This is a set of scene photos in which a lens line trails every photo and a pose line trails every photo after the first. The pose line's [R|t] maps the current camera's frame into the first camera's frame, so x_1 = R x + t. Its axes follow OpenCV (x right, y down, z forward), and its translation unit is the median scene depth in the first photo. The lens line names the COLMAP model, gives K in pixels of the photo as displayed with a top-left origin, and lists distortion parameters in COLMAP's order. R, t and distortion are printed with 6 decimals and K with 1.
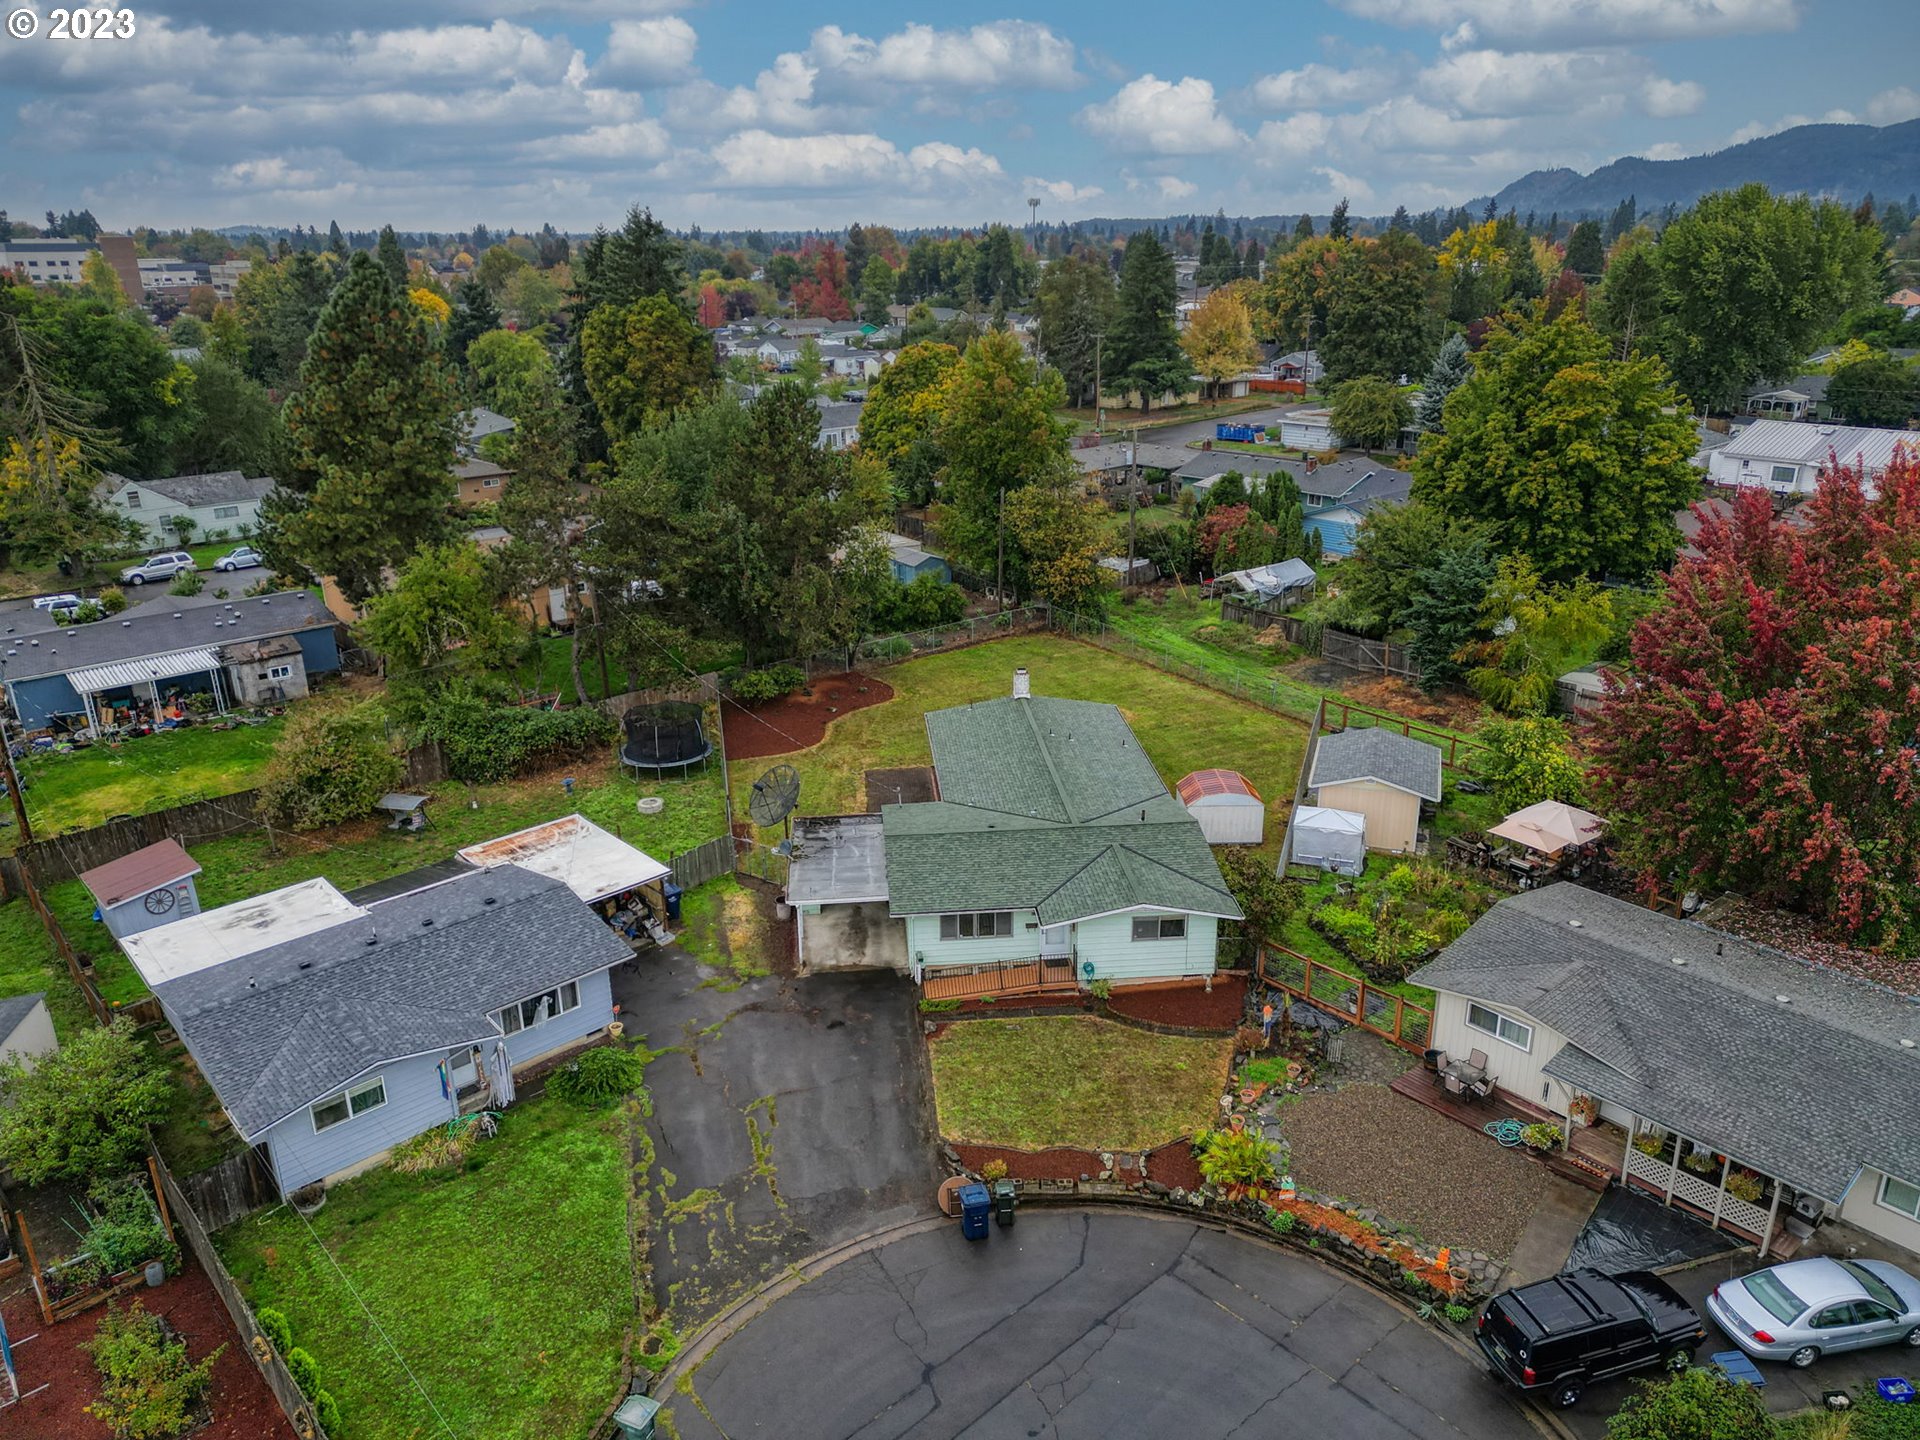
lens RADIAL K [[1328.9, 0, 960.0], [0, 1328.9, 720.0], [0, 0, 1]] dist [0.115333, -0.104069]
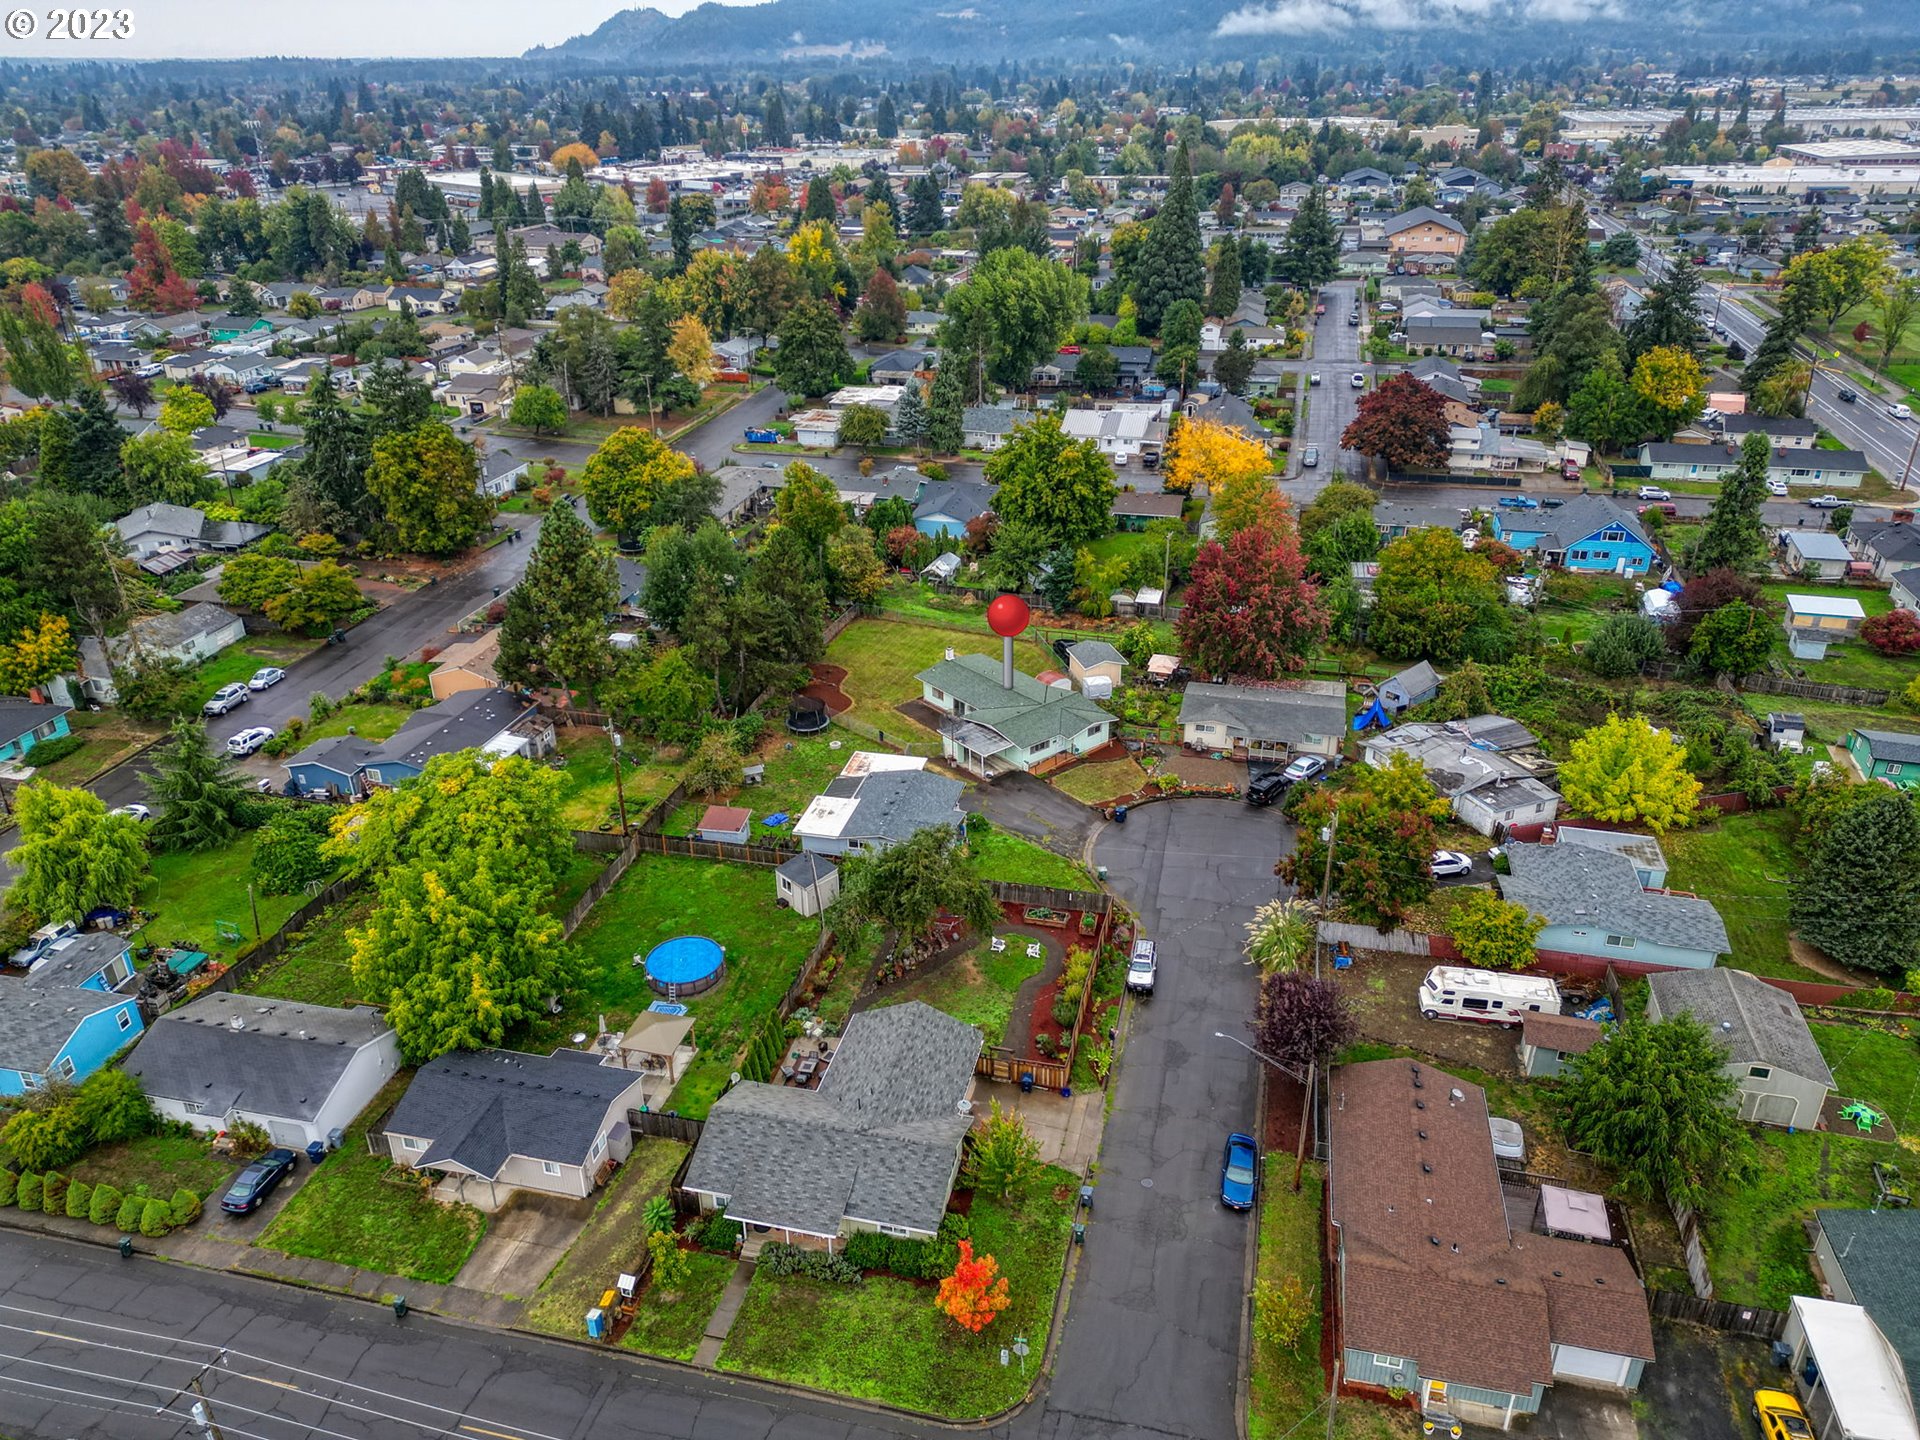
lens RADIAL K [[1328.9, 0, 960.0], [0, 1328.9, 720.0], [0, 0, 1]] dist [0.115333, -0.104069]
pose [[0.832556, -0.242714, 0.497936, -1.504827], [0.192449, 0.969641, 0.150865, -0.351669], [-0.519436, -0.029776, 0.853990, -1.289494]]
